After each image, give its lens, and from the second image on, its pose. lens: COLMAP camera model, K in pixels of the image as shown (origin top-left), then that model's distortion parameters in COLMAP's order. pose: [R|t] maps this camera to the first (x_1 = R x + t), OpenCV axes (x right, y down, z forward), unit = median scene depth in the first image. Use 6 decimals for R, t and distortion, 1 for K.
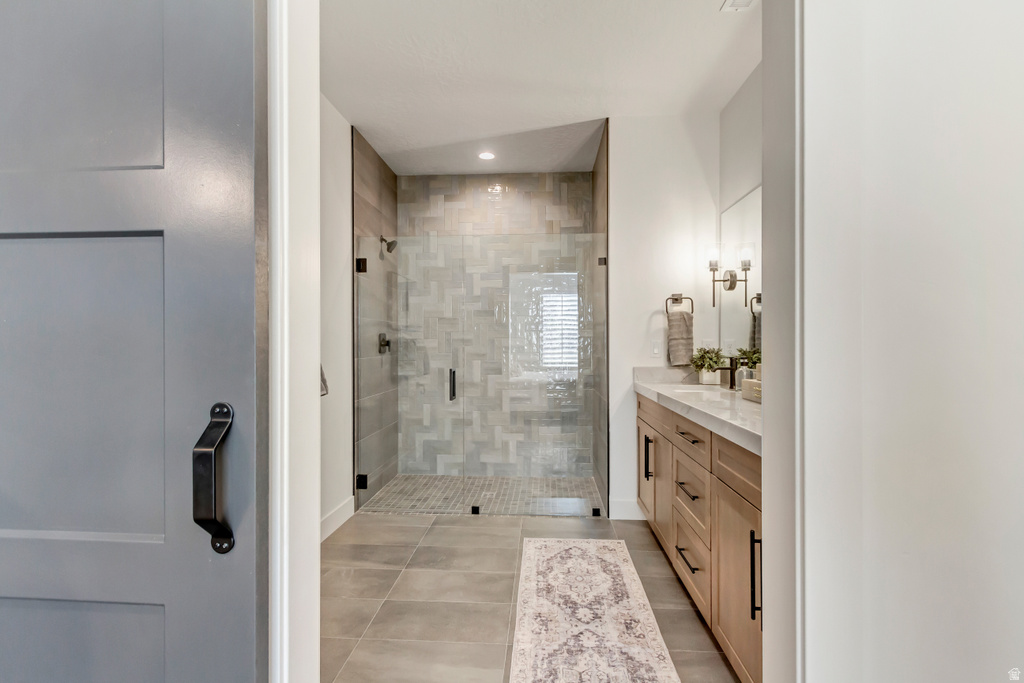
lens RADIAL K [[481.0, 0, 507.8], [0, 481.0, 336.8], [0, 0, 1]] dist [0.001515, -0.000887]
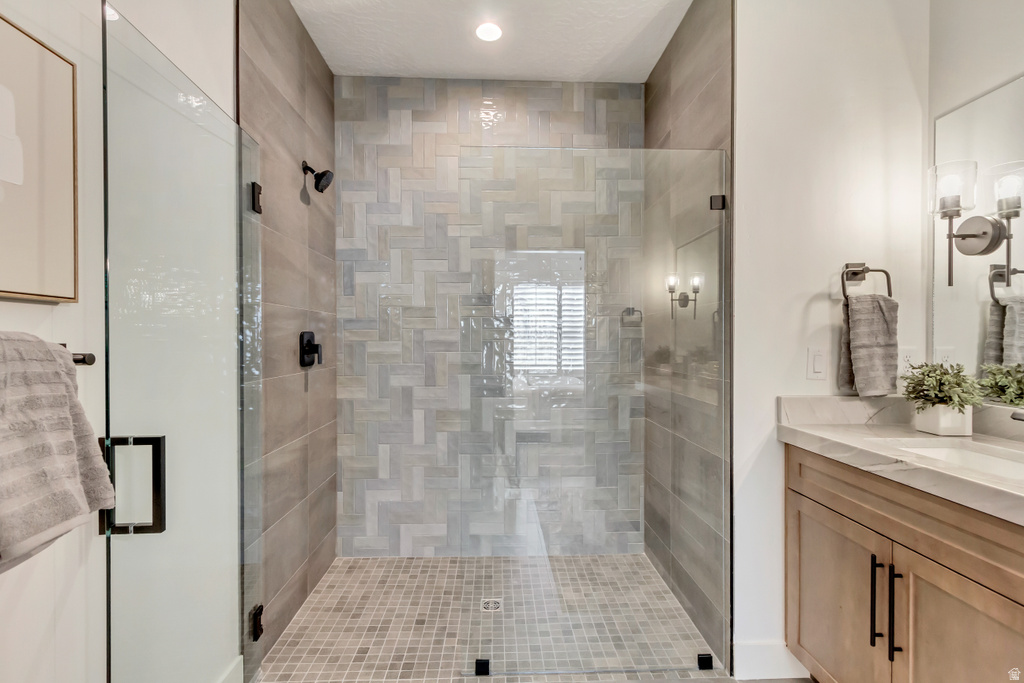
lens RADIAL K [[475.1, 0, 507.9], [0, 475.1, 338.2], [0, 0, 1]] dist [0.002795, 0.000120]
pose [[0.994485, 0.002177, 0.104855, -0.081146], [-0.003380, 0.999930, 0.011301, -0.007073], [-0.104823, -0.011593, 0.994423, 0.411371]]
